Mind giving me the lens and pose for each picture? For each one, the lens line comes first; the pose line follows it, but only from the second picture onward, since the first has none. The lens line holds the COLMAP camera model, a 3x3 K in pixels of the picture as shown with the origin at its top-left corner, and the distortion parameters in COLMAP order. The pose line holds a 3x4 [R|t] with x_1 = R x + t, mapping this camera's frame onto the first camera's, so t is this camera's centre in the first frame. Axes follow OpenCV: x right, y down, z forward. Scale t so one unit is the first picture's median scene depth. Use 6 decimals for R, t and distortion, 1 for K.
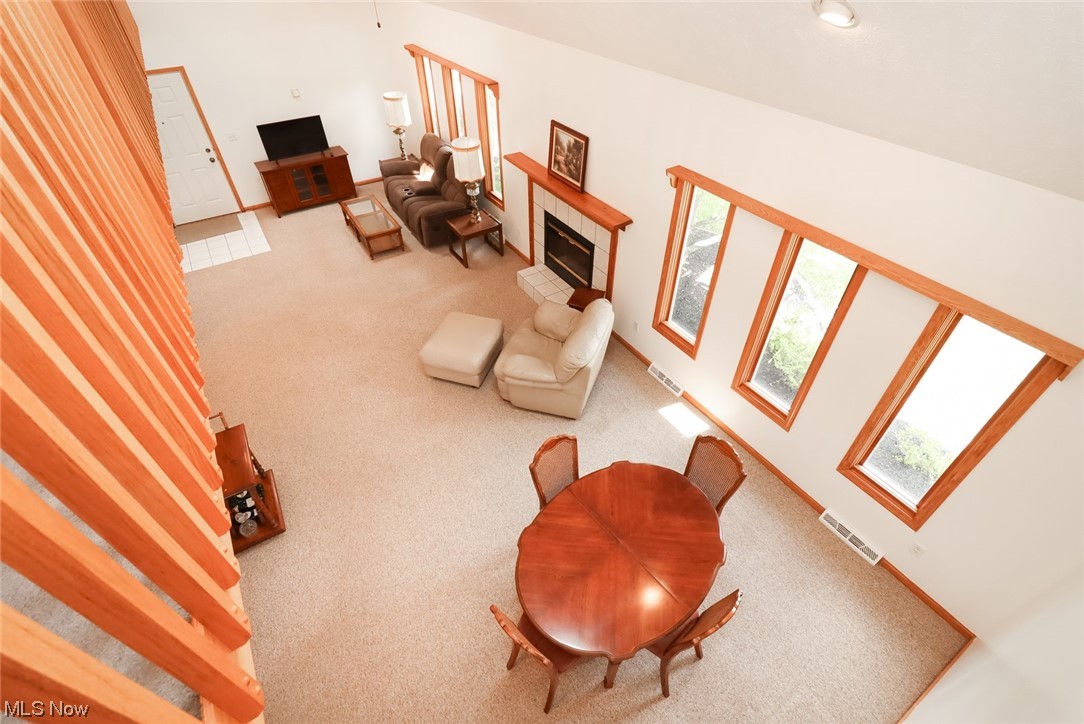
lens RADIAL K [[505.1, 0, 546.9], [0, 505.1, 356.4], [0, 0, 1]] dist [0.001168, -0.000659]
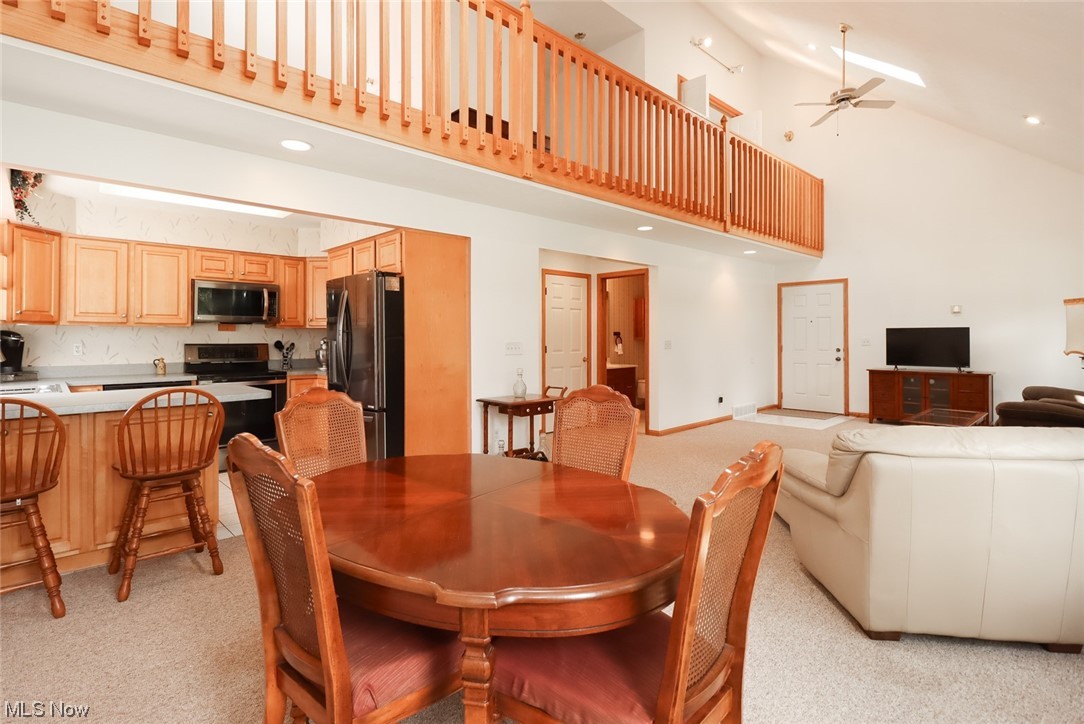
lens RADIAL K [[529.7, 0, 520.4], [0, 529.7, 335.7], [0, 0, 1]] dist [-0.002714, -0.001837]
pose [[0.164052, 0.004430, -0.986442, 0.415933], [-0.655231, 0.748010, -0.105610, 0.160574], [0.737400, 0.663673, 0.125615, 0.498676]]
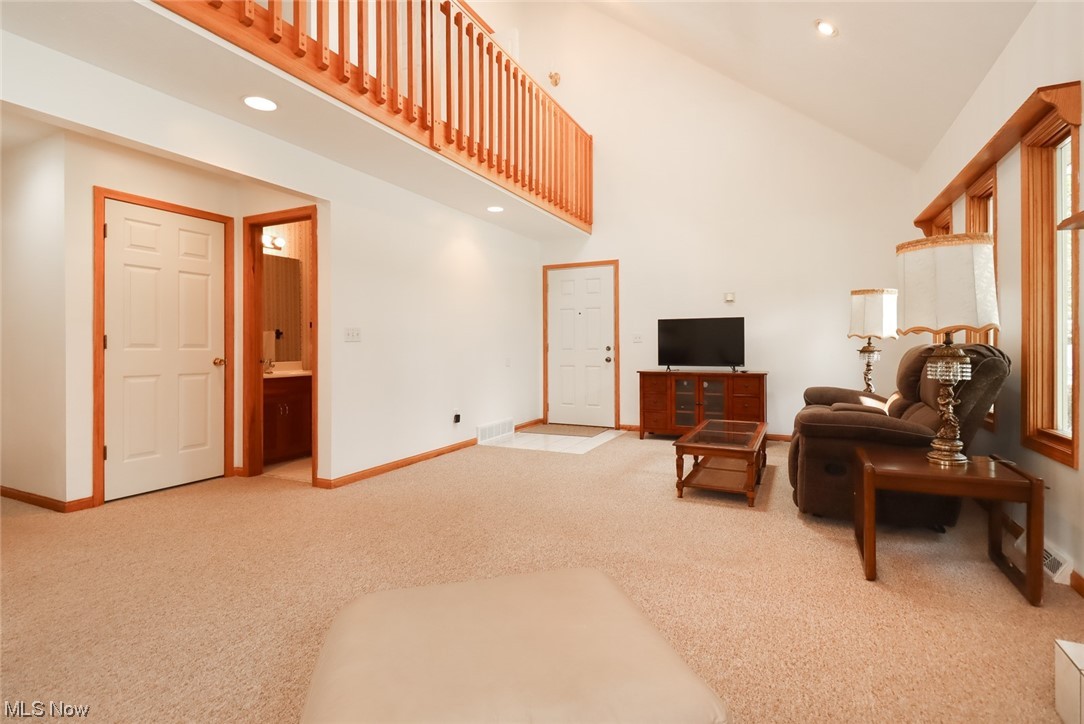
lens RADIAL K [[520.8, 0, 543.6], [0, 520.8, 347.2], [0, 0, 1]] dist [0.003680, -0.000221]
pose [[0.516987, 0.003476, -0.855986, 0.023680], [-0.570012, 0.747426, -0.341233, -0.071177], [0.638600, 0.664336, 0.388391, 0.822281]]
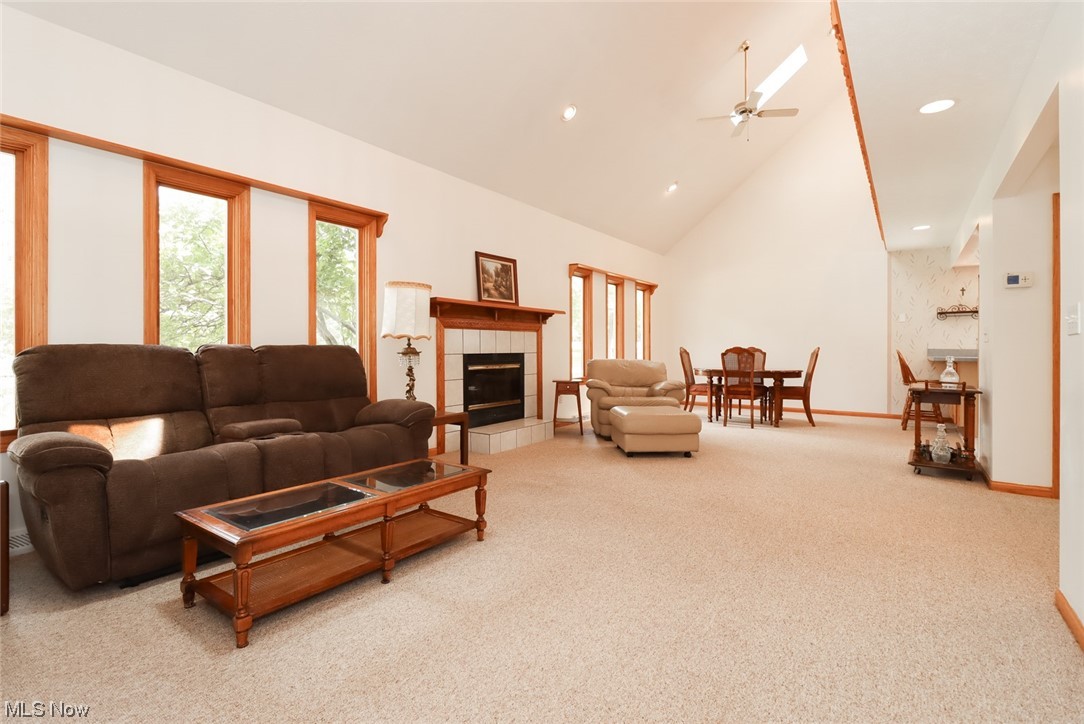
lens RADIAL K [[514.8, 0, 539.4], [0, 514.8, 341.6], [0, 0, 1]] dist [-0.000165, -0.000480]
pose [[-0.372317, 0.013553, 0.928007, -0.955245], [0.617915, 0.749688, 0.236959, -0.487764], [-0.692504, 0.661653, -0.287496, 1.296180]]
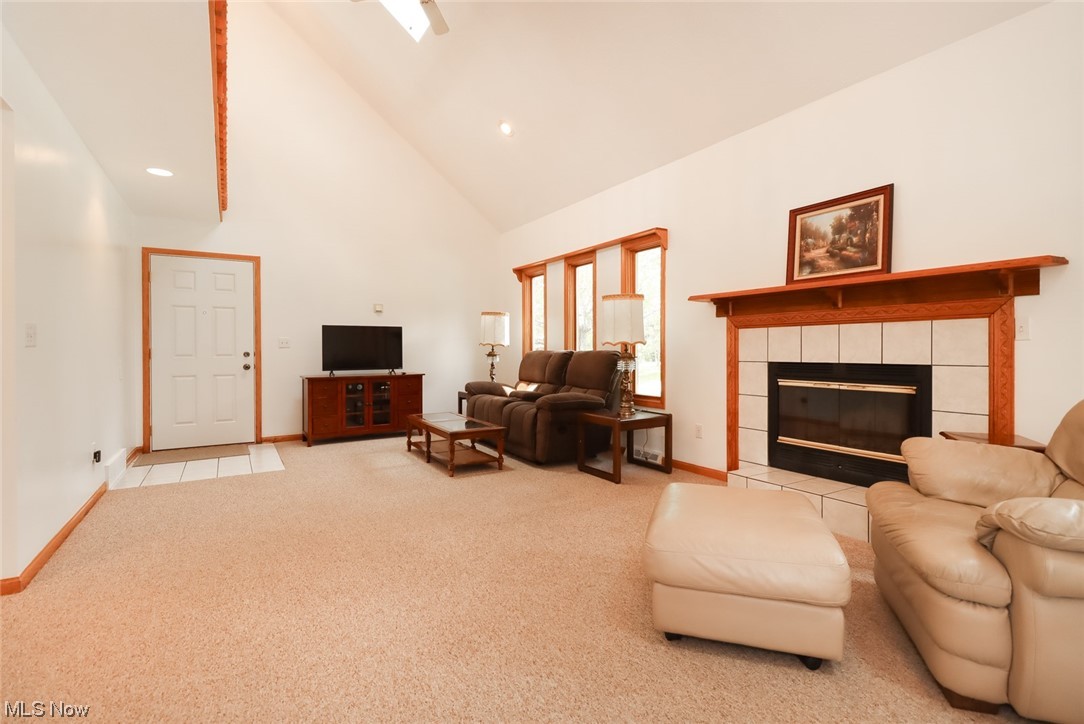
lens RADIAL K [[505.1, 0, 546.9], [0, 505.1, 356.4], [0, 0, 1]] dist [0.001168, -0.000659]
pose [[0.999945, 0.001508, -0.010380, -0.299415], [-0.007950, 0.754500, -0.656252, 0.117628], [0.006842, 0.656298, 0.754471, 0.607447]]
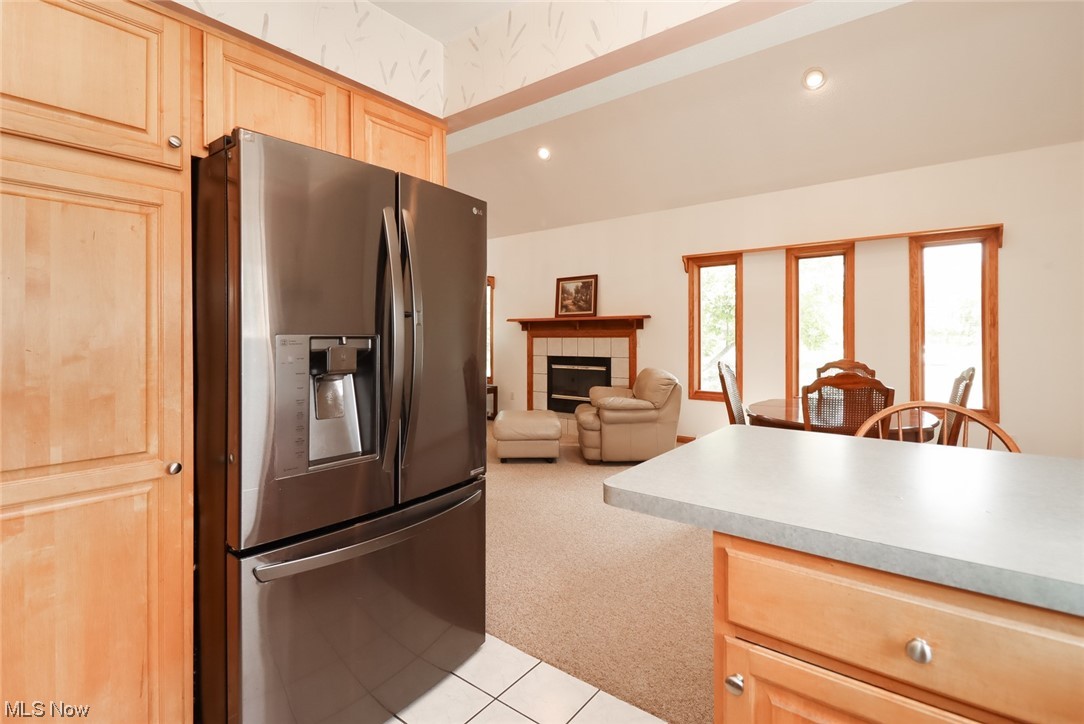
lens RADIAL K [[514.8, 0, 539.4], [0, 514.8, 341.6], [0, 0, 1]] dist [-0.000165, -0.000480]
pose [[0.943743, 0.000707, 0.330678, -0.465217], [0.218334, 0.749703, -0.624721, 0.469779], [-0.248352, 0.661774, 0.707373, 0.171568]]
